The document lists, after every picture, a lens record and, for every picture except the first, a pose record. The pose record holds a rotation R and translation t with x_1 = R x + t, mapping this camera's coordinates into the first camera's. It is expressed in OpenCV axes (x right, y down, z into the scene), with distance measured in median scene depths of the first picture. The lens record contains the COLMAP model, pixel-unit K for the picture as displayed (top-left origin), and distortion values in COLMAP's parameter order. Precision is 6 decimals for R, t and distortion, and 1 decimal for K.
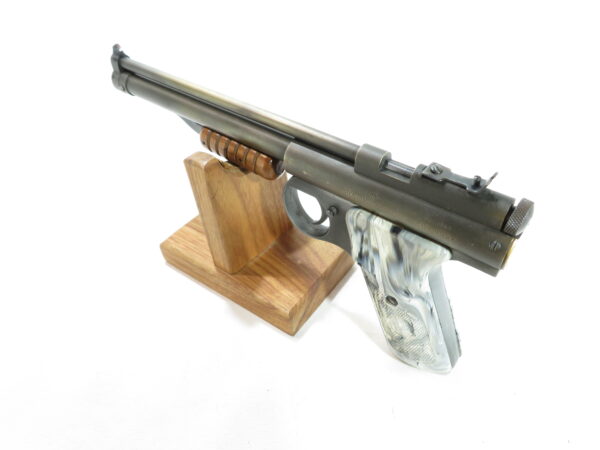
lens RADIAL K [[441.2, 0, 300.0], [0, 441.2, 225.0], [0, 0, 1]] dist [-0.008625, 0.000145]
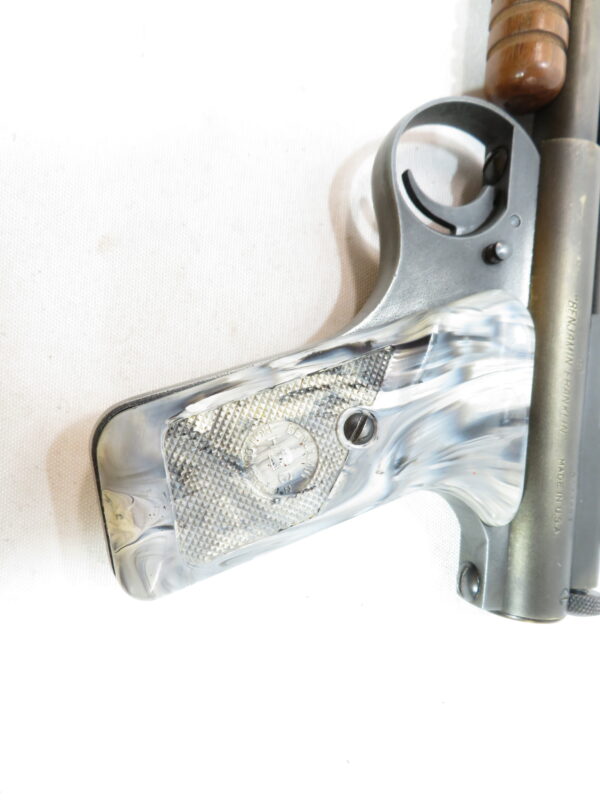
lens RADIAL K [[588.3, 0, 300.0], [0, 588.3, 400.0], [0, 0, 1]] dist [-0.008625, 0.000145]
pose [[-0.261482, 0.765086, 0.588447, -0.117312], [-0.614348, 0.338295, -0.712834, 0.604024], [-0.744448, -0.547905, 0.381572, 0.889824]]
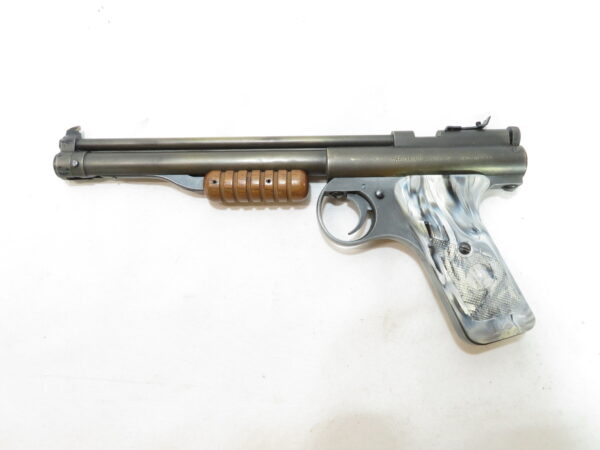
lens RADIAL K [[441.2, 0, 300.0], [0, 441.2, 225.0], [0, 0, 1]] dist [-0.008625, 0.000145]
pose [[0.774461, 0.114618, 0.622152, -0.802376], [0.422340, 0.638520, -0.643367, 0.680877], [-0.470998, 0.761023, 0.446101, 0.701054]]
